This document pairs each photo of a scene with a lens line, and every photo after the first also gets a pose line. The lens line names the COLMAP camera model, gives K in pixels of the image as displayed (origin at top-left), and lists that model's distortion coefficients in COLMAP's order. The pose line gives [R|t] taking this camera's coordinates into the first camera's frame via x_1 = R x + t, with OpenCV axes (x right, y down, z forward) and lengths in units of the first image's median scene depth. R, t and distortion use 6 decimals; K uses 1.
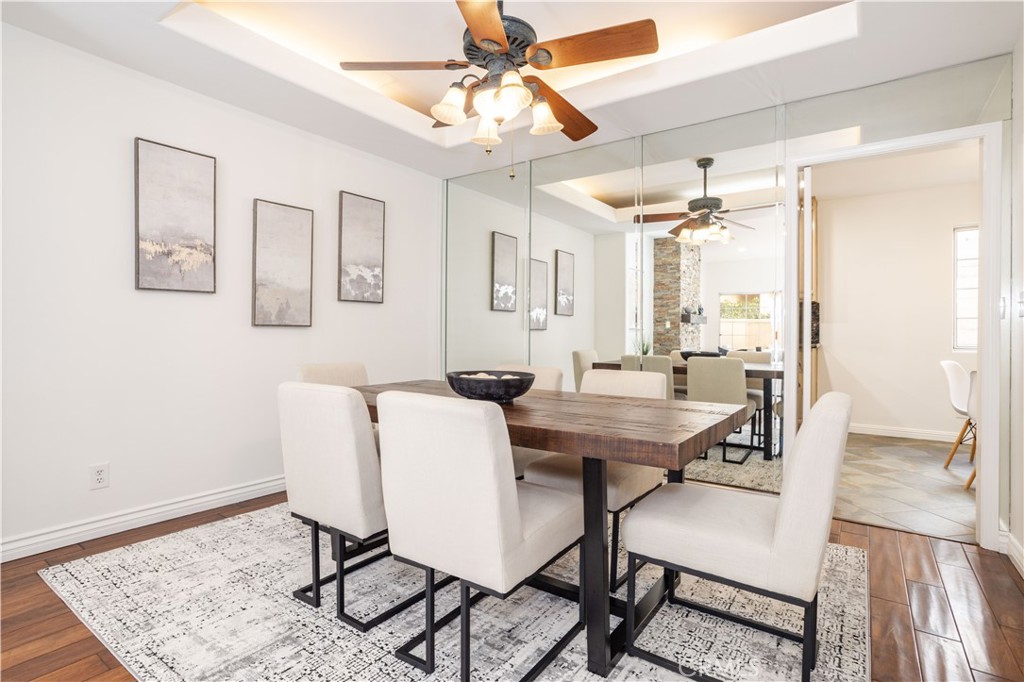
lens RADIAL K [[503.4, 0, 512.5], [0, 503.4, 336.7], [0, 0, 1]] dist [-0.038559, 0.003905]
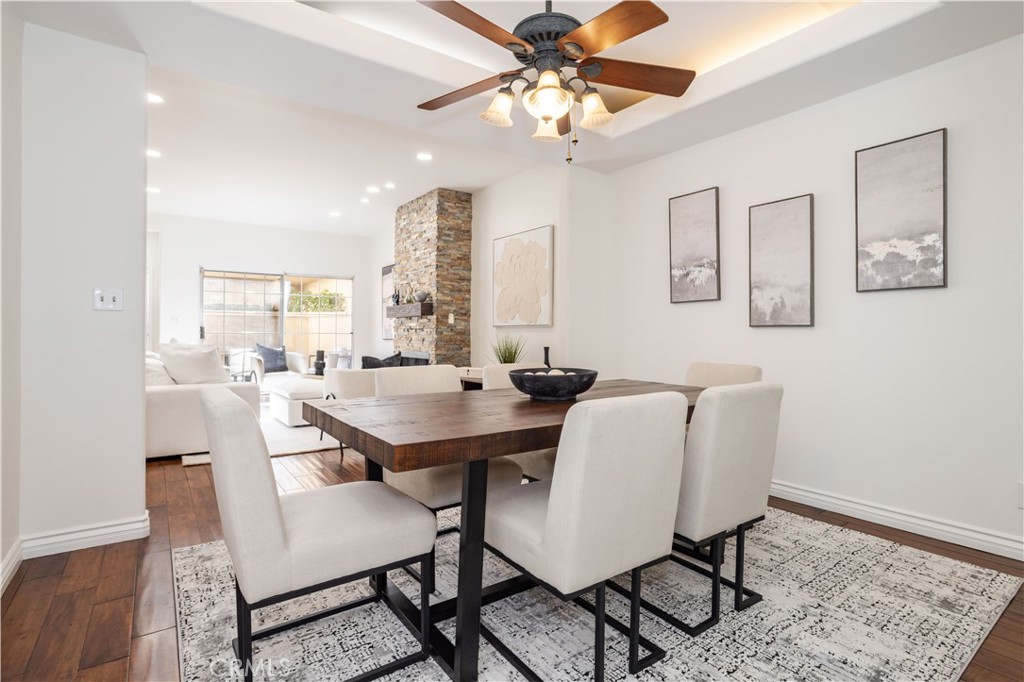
lens RADIAL K [[503.4, 0, 513.4], [0, 503.4, 338.4], [0, 0, 1]] dist [-0.038559, 0.003905]
pose [[-0.332793, 0.008255, -0.942964, 0.628102], [-0.008622, 0.999893, 0.011796, -0.004965], [0.942960, 0.012056, -0.332686, 0.848191]]
